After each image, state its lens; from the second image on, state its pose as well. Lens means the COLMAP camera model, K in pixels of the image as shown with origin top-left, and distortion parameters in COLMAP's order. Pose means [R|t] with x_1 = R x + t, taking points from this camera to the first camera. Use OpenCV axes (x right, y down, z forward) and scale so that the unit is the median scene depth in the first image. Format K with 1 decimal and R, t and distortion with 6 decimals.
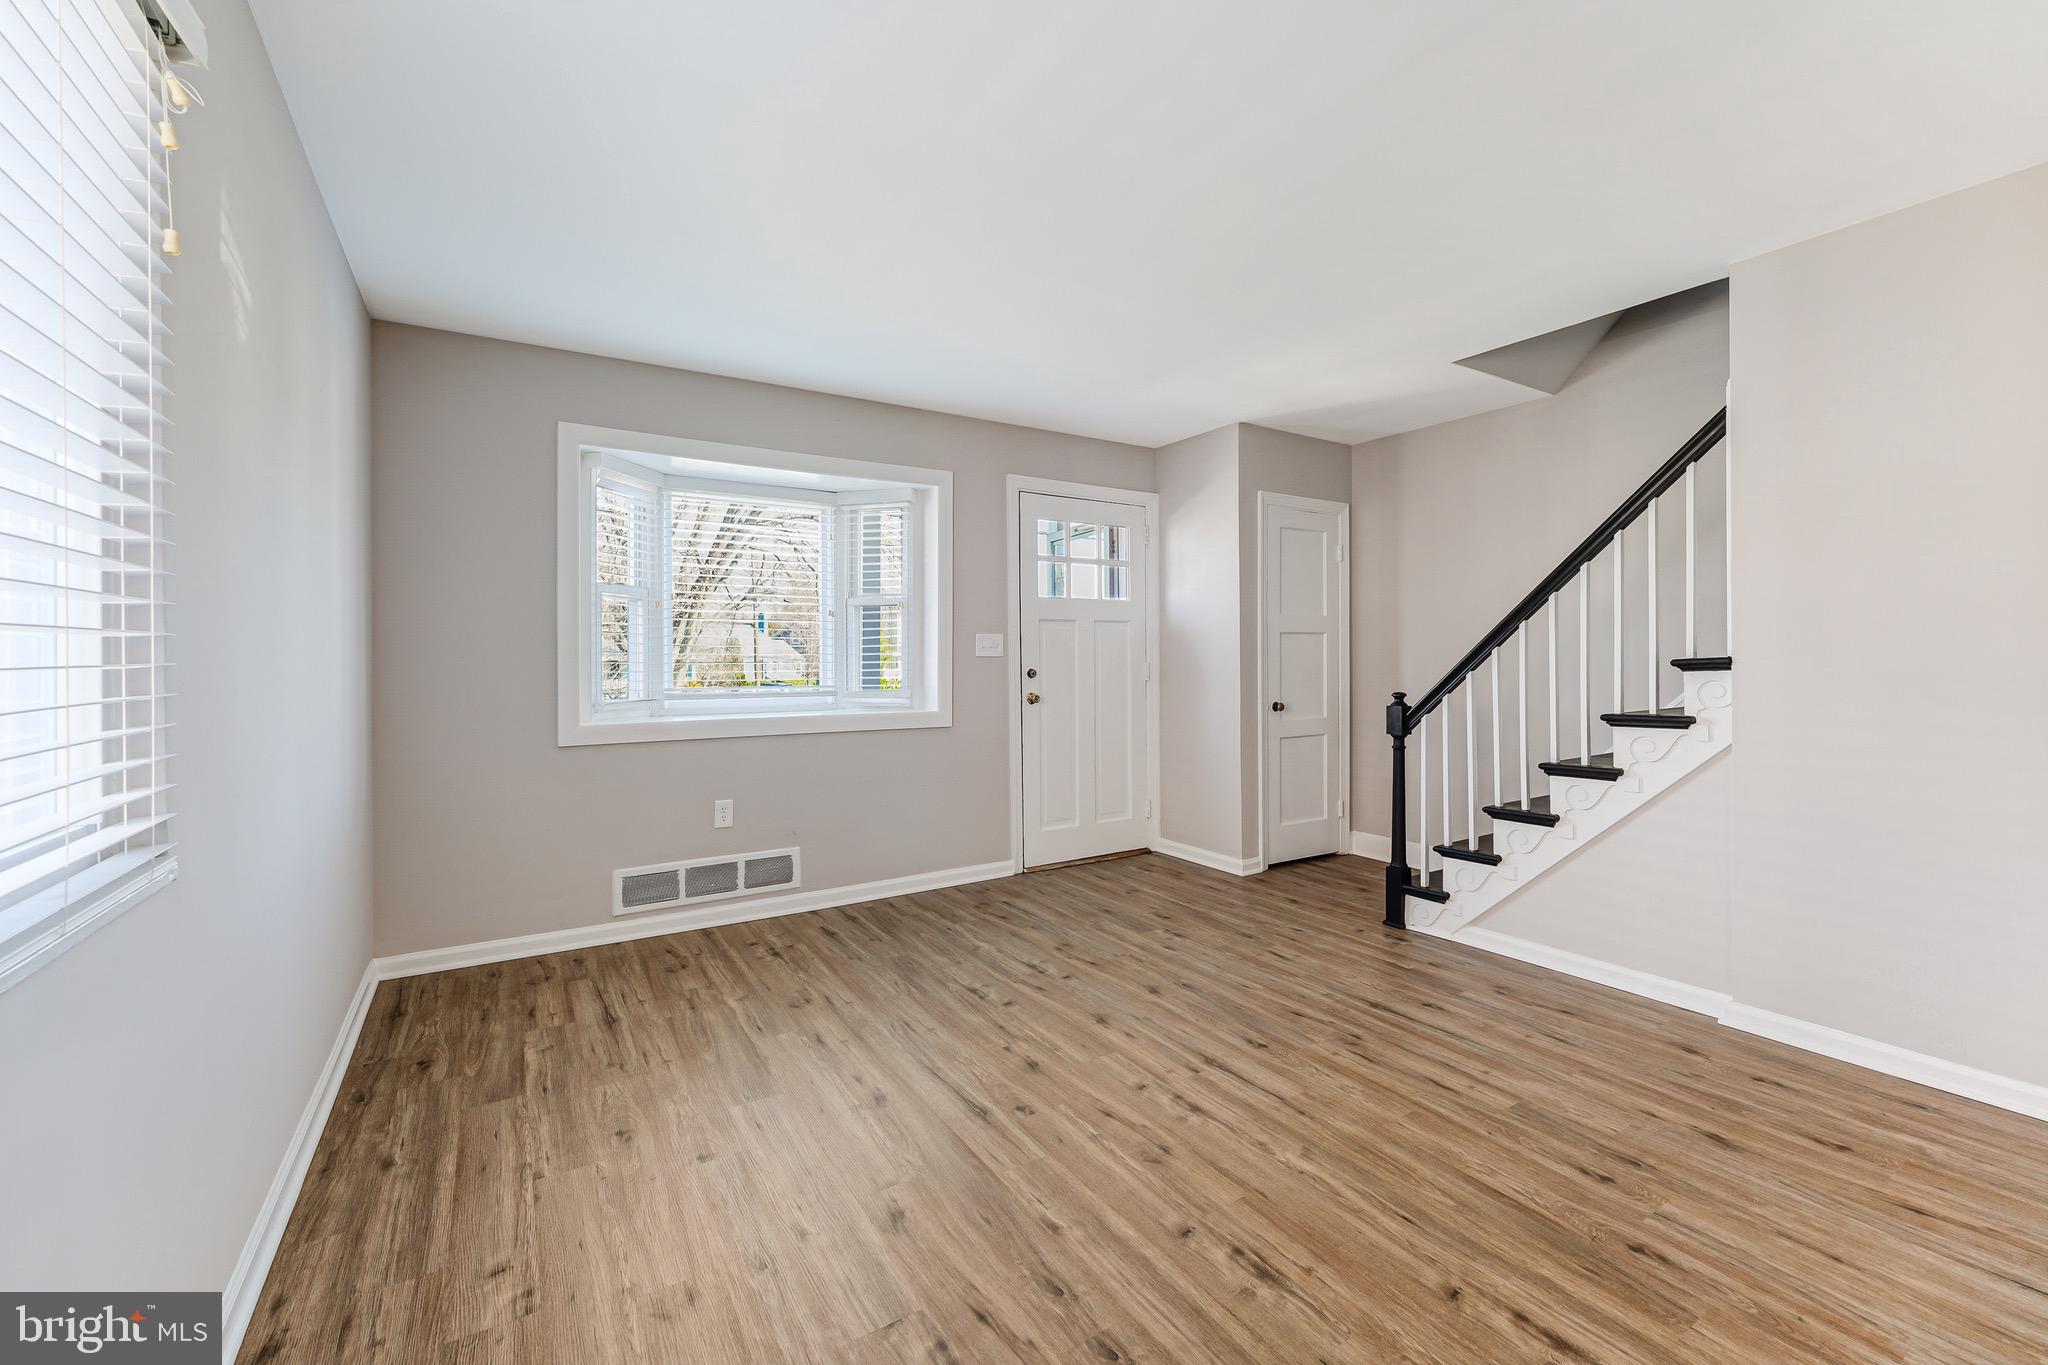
lens RADIAL K [[844.8, 0, 1026.1], [0, 844.8, 665.8], [0, 0, 1]] dist [0.000571, 0.000045]
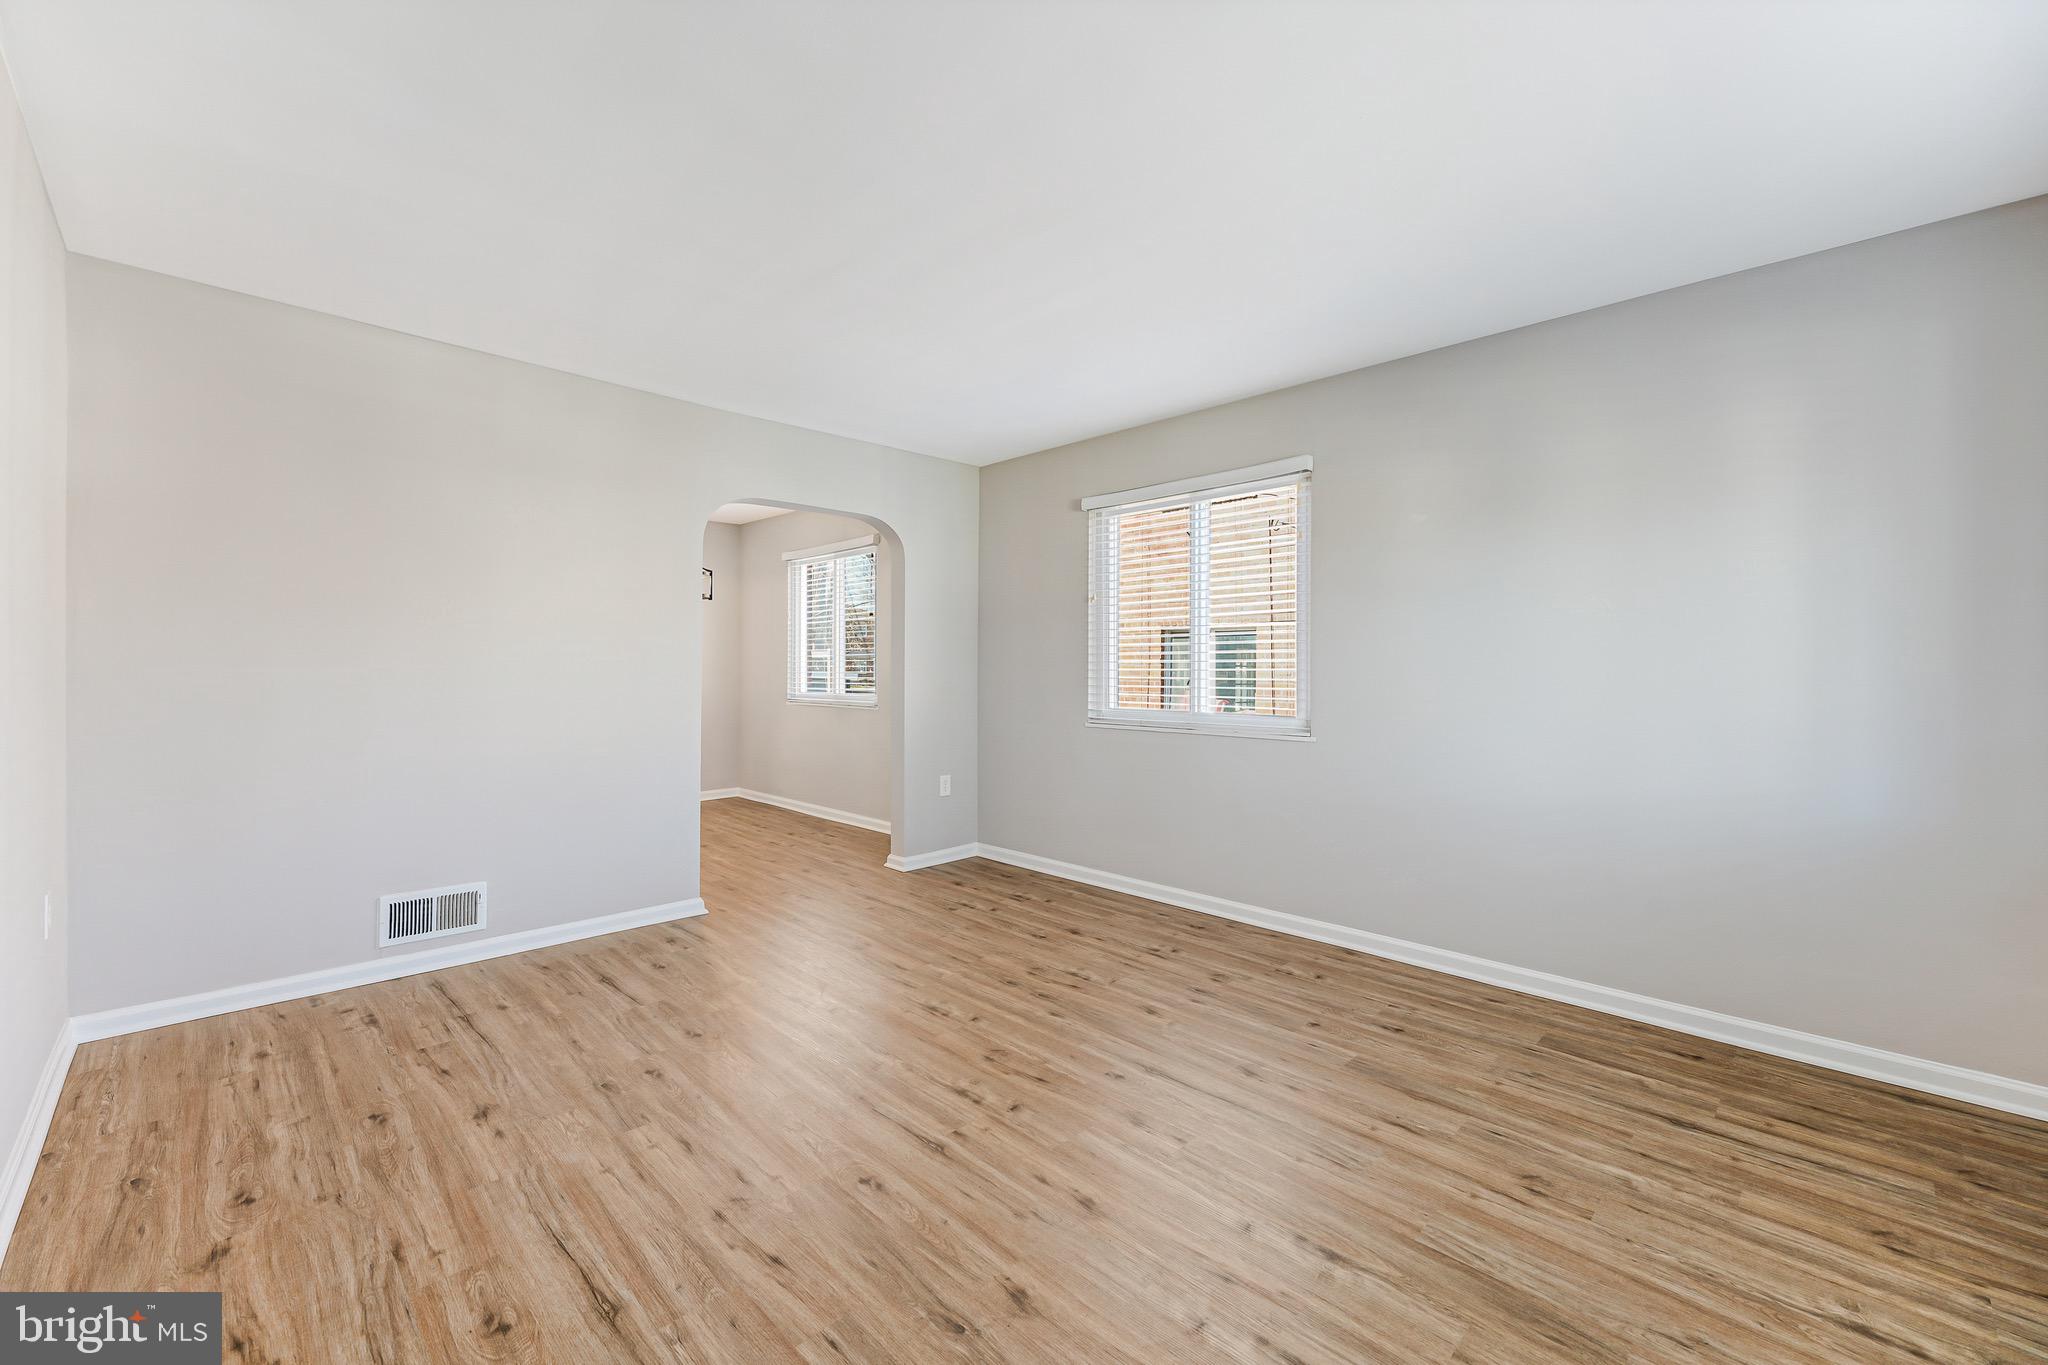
lens RADIAL K [[844.8, 0, 1022.9], [0, 844.8, 674.8], [0, 0, 1]] dist [0.000571, 0.000045]
pose [[-0.975903, 0.001594, -0.218201, 0.340984], [-0.002112, 0.999857, 0.016752, -0.015455], [0.218196, 0.016809, -0.975760, 1.957196]]
